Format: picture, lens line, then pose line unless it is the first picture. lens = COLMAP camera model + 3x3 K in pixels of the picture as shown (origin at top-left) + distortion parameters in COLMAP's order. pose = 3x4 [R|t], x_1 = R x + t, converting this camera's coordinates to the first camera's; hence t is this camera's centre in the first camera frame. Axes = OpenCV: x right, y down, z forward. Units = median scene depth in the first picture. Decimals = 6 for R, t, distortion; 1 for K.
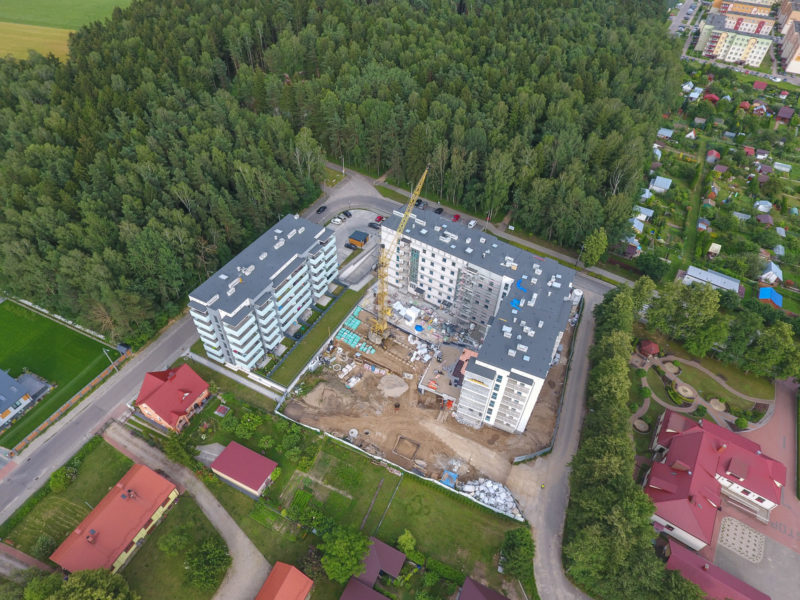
lens RADIAL K [[466.6, 0, 397.0], [0, 466.6, 299.0], [0, 0, 1]] dist [0.004715, 0.000370]
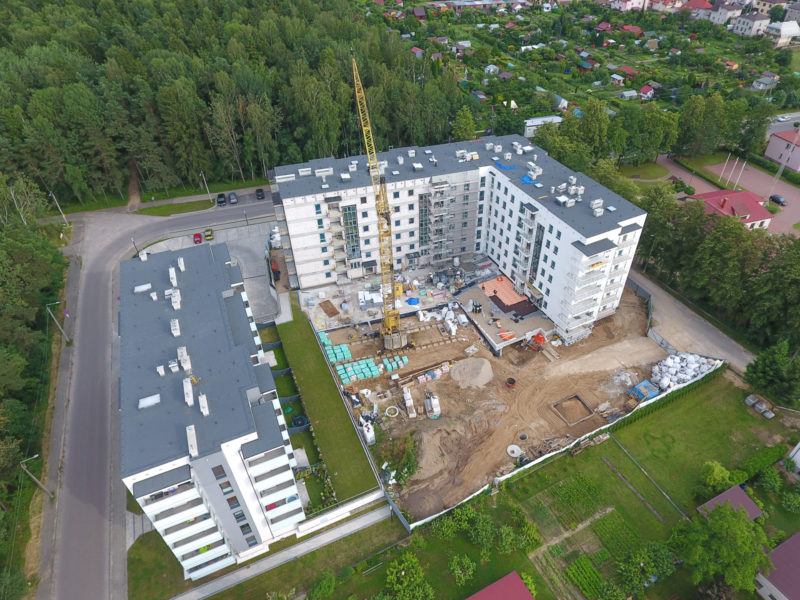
lens RADIAL K [[510.3, 0, 423.5], [0, 510.3, 289.5], [0, 0, 1]] dist [-0.003773, -0.000336]
pose [[0.611998, -0.520795, 0.595173, -0.413259], [0.563249, 0.815308, 0.134249, -0.048247], [-0.555165, 0.253071, 0.792305, 0.409886]]
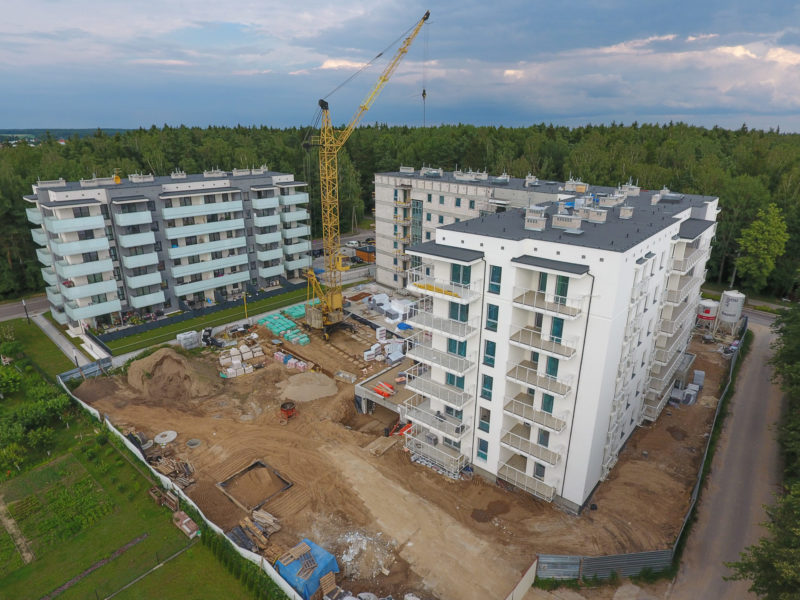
lens RADIAL K [[480.0, 0, 397.5], [0, 480.0, 306.0], [0, 0, 1]] dist [0.001299, 0.000783]
pose [[0.962824, 0.072968, -0.260089, 0.195052], [-0.173973, 0.904058, -0.390400, 0.277204], [0.206649, 0.421134, 0.883143, 0.530050]]
